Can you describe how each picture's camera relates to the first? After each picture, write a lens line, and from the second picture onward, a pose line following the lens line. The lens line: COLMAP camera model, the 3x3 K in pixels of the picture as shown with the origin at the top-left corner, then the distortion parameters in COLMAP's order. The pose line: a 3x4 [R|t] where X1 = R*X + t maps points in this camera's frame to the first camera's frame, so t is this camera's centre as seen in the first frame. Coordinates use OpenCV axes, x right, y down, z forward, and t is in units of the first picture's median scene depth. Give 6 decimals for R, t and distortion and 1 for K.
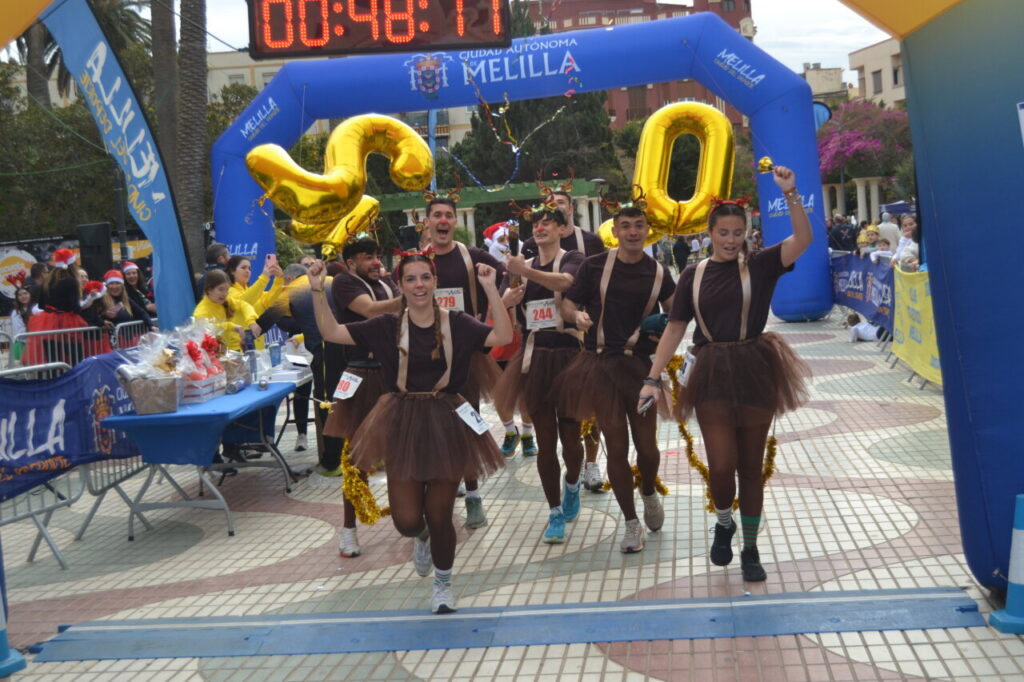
lens RADIAL K [[1428.8, 0, 510.8], [0, 1428.8, 338.8], [0, 0, 1]] dist [-0.040863, -0.022237]
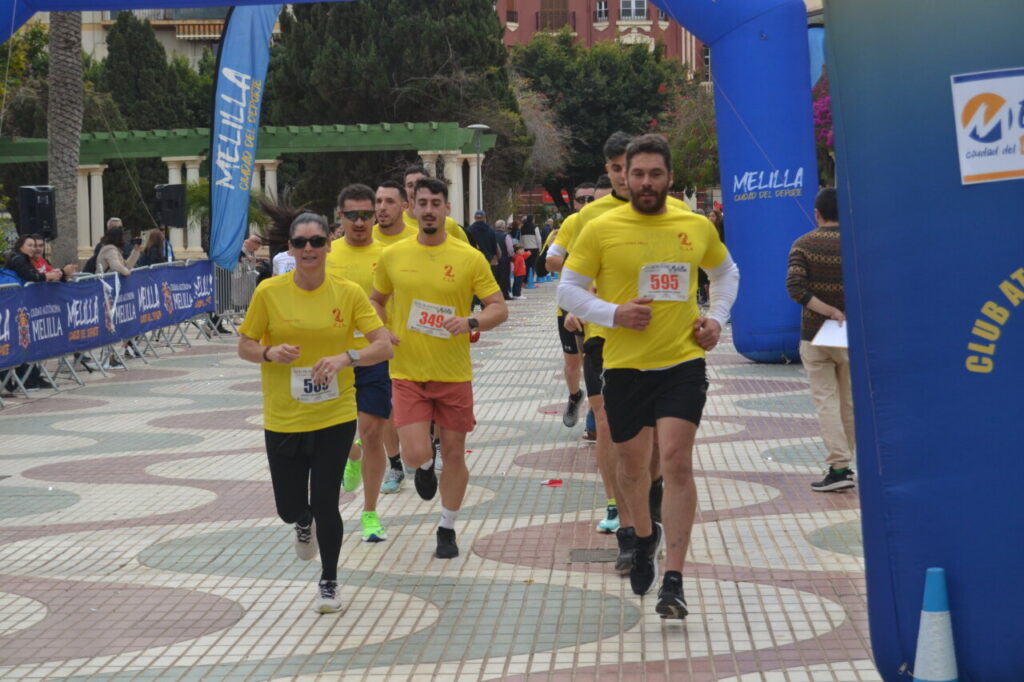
lens RADIAL K [[2358.1, 0, 514.1], [0, 2358.1, 373.1], [0, 0, 1]] dist [-0.004348, -0.247055]
pose [[0.995907, 0.046849, 0.077293, 0.013036], [-0.046539, 0.998900, -0.005810, 0.013055], [-0.077480, 0.002189, 0.996991, -0.201931]]
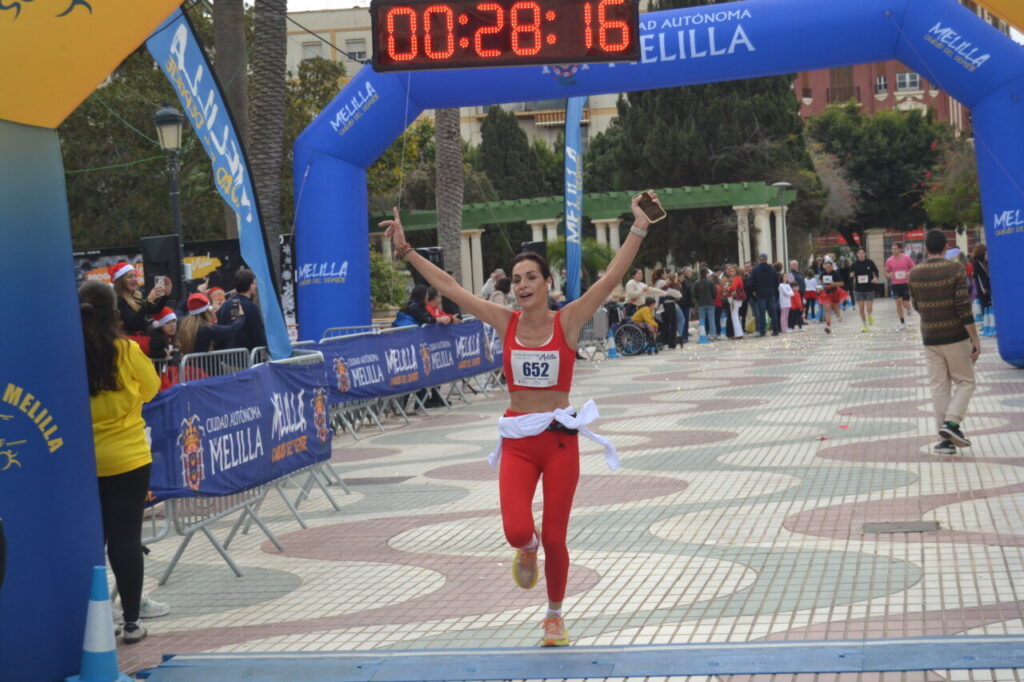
lens RADIAL K [[1915.3, 0, 512.0], [0, 1915.3, 363.8], [0, 0, 1]] dist [-0.013880, -0.181462]
pose [[0.996542, 0.014064, -0.081888, 0.016893], [-0.015315, 0.999775, -0.014668, 0.016107], [0.081663, 0.015871, 0.996534, -0.221277]]
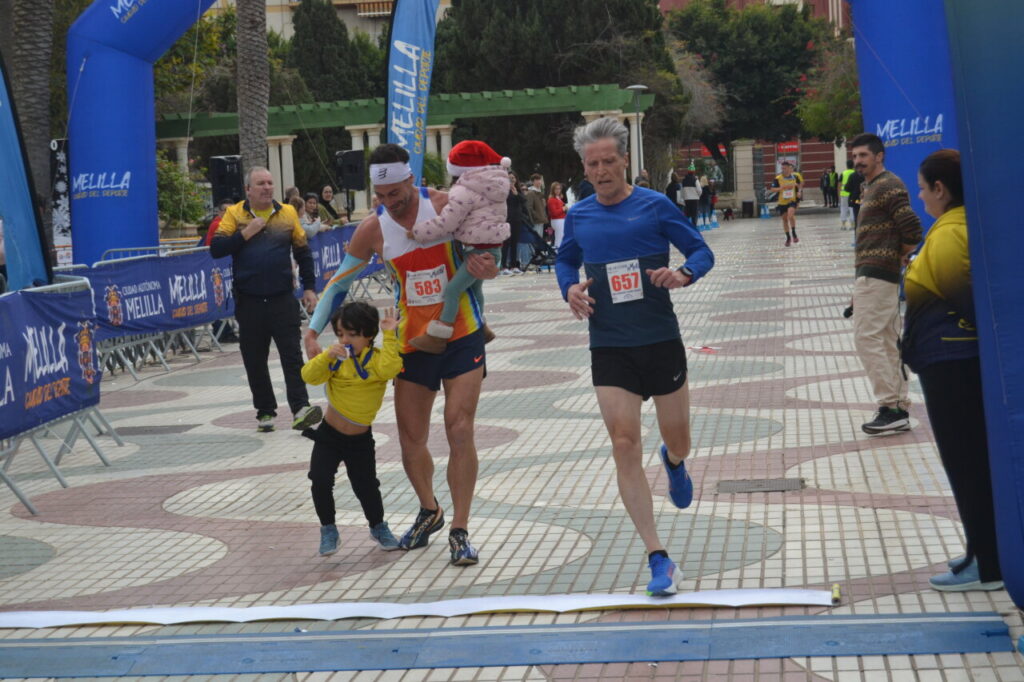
lens RADIAL K [[2187.3, 0, 509.3], [0, 2187.3, 365.1], [0, 0, 1]] dist [-0.016327, -0.072621]
pose [[0.999824, 0.018745, -0.000346, 0.027955], [-0.018735, 0.999666, 0.017820, 0.013049], [0.000680, -0.017810, 0.999841, -0.180919]]
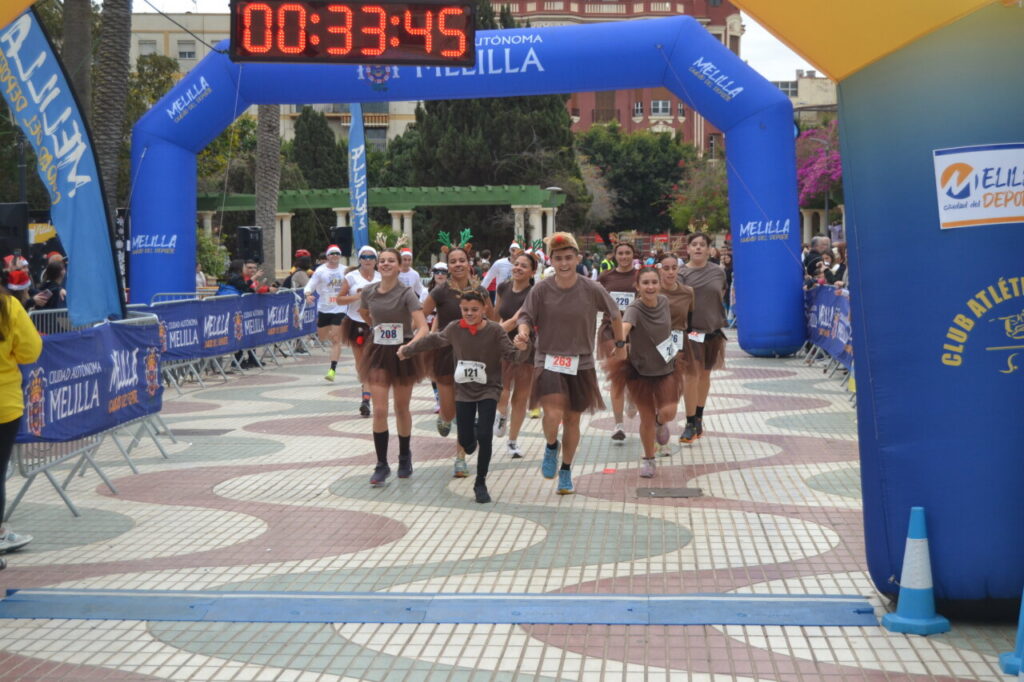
lens RADIAL K [[1647.8, 0, 511.7], [0, 1647.8, 360.3], [0, 0, 1]] dist [-0.035440, -0.069766]
pose [[0.997359, 0.060031, 0.040880, -0.006896], [-0.059892, 0.998194, -0.004608, 0.014412], [-0.041083, 0.002148, 0.999153, -0.173252]]
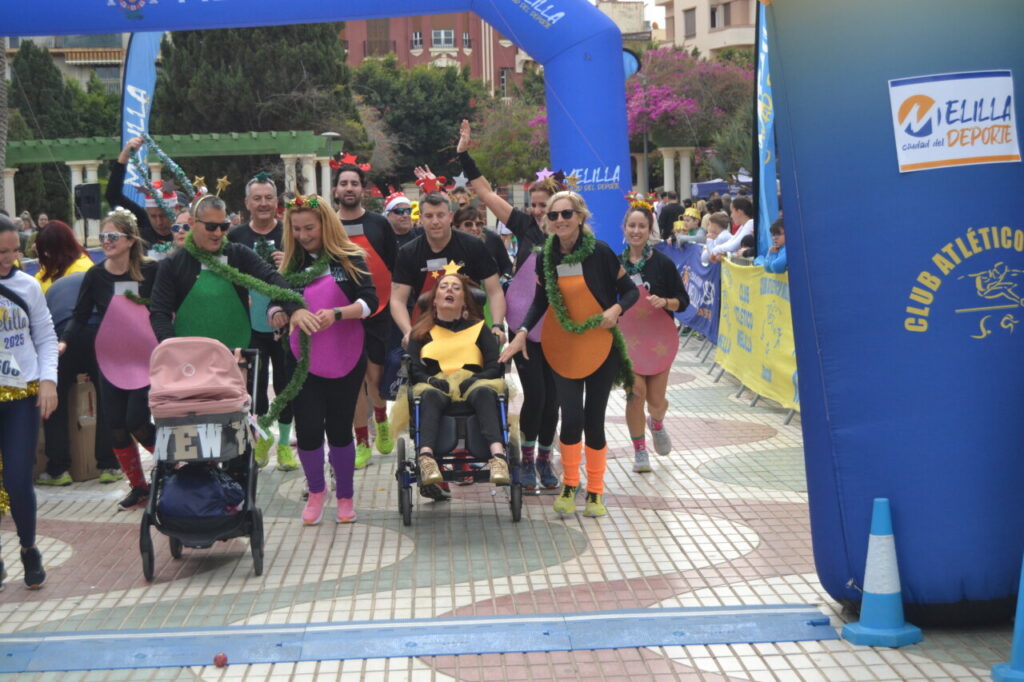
lens RADIAL K [[1915.3, 0, 512.0], [0, 1915.3, 363.8], [0, 0, 1]] dist [-0.013880, -0.181462]
pose [[0.985791, 0.029354, 0.165392, -0.062073], [-0.030712, 0.999512, 0.005655, 0.014422], [-0.165146, -0.010654, 0.986212, -0.139771]]
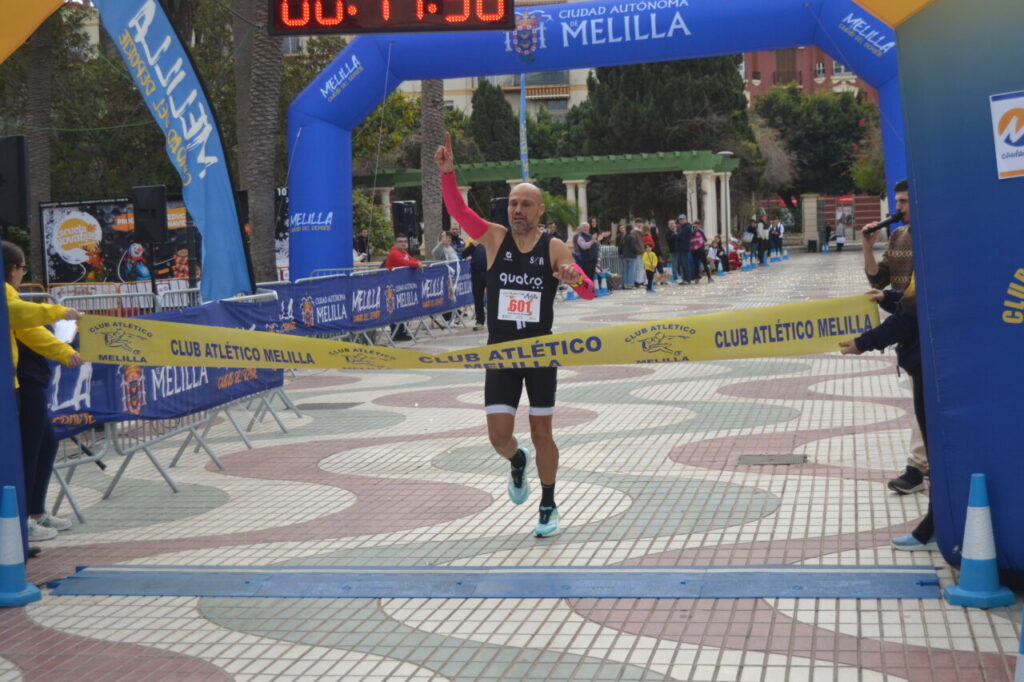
lens RADIAL K [[1631.3, 0, 510.6], [0, 1631.3, 355.6], [0, 0, 1]] dist [-0.038712, -0.018815]
pose [[0.996380, 0.036738, -0.076663, 0.073528], [-0.035478, 0.999213, 0.017740, 0.009657], [0.077254, -0.014955, 0.996899, -0.144213]]
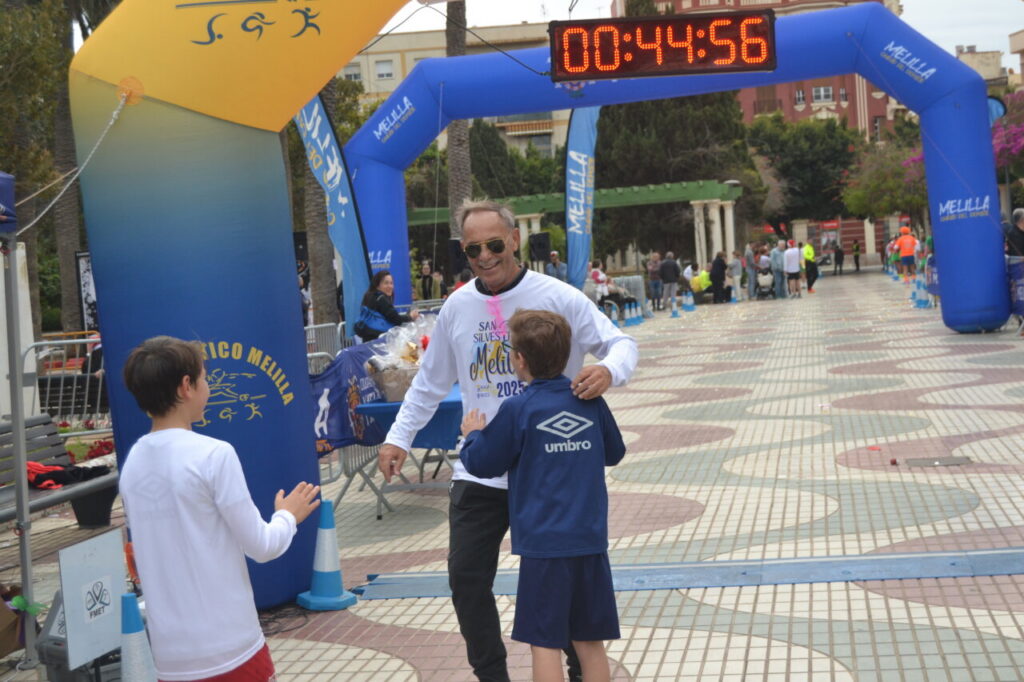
lens RADIAL K [[1634.3, 0, 513.8], [0, 1634.3, 359.9], [0, 0, 1]] dist [-0.027481, -0.073922]
pose [[0.998145, 0.001096, -0.060867, -0.096952], [-0.001235, 0.999997, -0.002257, 0.025353], [0.060865, 0.002328, 0.998143, -0.248062]]
